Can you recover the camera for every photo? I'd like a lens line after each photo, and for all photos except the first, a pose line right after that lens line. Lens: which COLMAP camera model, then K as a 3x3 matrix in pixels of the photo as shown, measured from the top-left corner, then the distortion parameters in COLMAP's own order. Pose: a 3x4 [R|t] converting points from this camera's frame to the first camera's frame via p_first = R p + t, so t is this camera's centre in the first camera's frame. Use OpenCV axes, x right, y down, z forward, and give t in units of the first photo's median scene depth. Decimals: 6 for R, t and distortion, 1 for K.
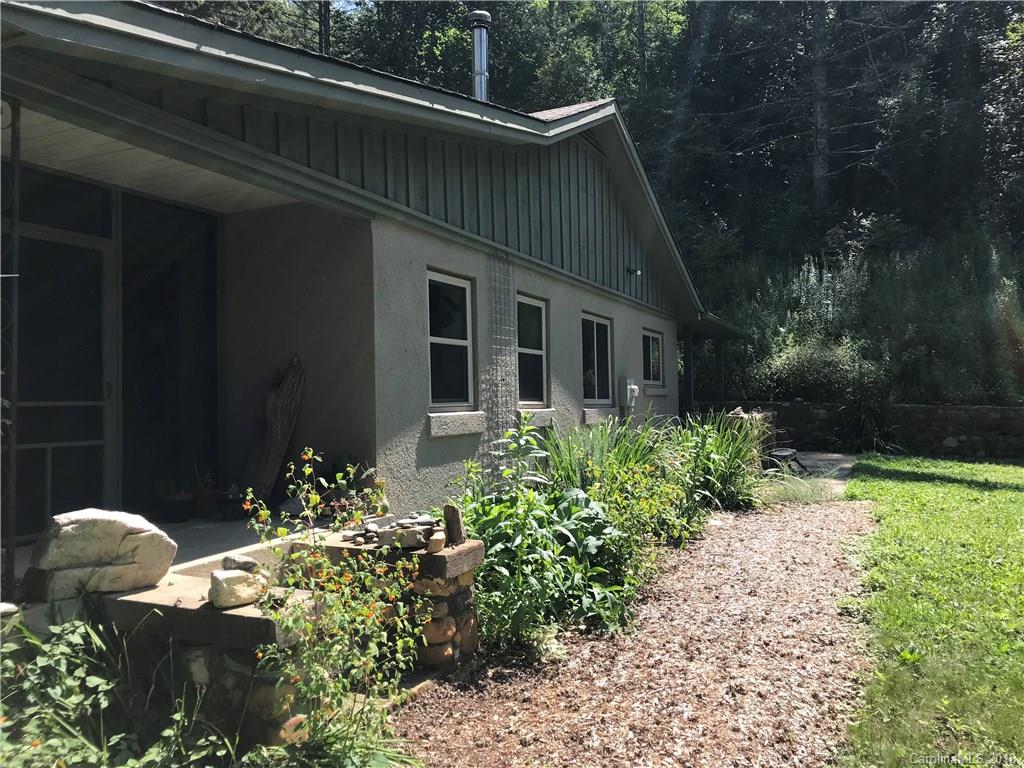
lens RADIAL K [[821.7, 0, 488.0], [0, 821.7, 373.1], [0, 0, 1]] dist [0.049496, 0.000477]
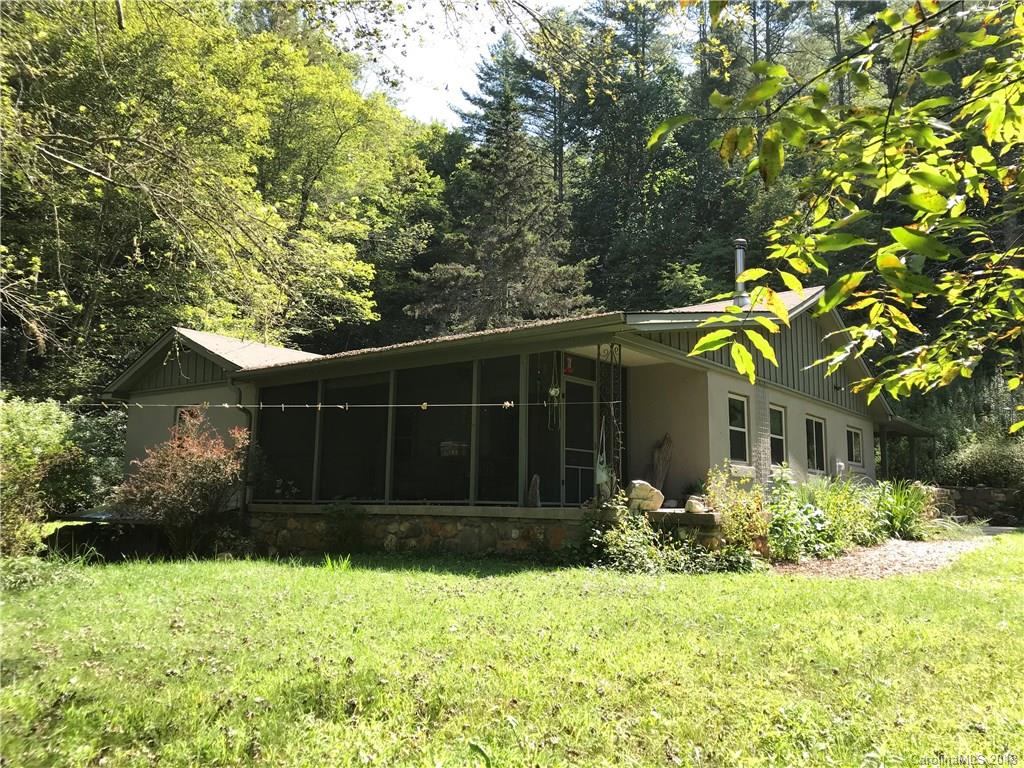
lens RADIAL K [[823.5, 0, 509.5], [0, 823.5, 375.0], [0, 0, 1]] dist [0.041216, -0.072711]
pose [[0.978016, -0.000275, -0.208527, -0.124650], [-0.024413, 0.992972, -0.115808, 0.055291], [0.207094, 0.118353, 0.971136, -0.764979]]
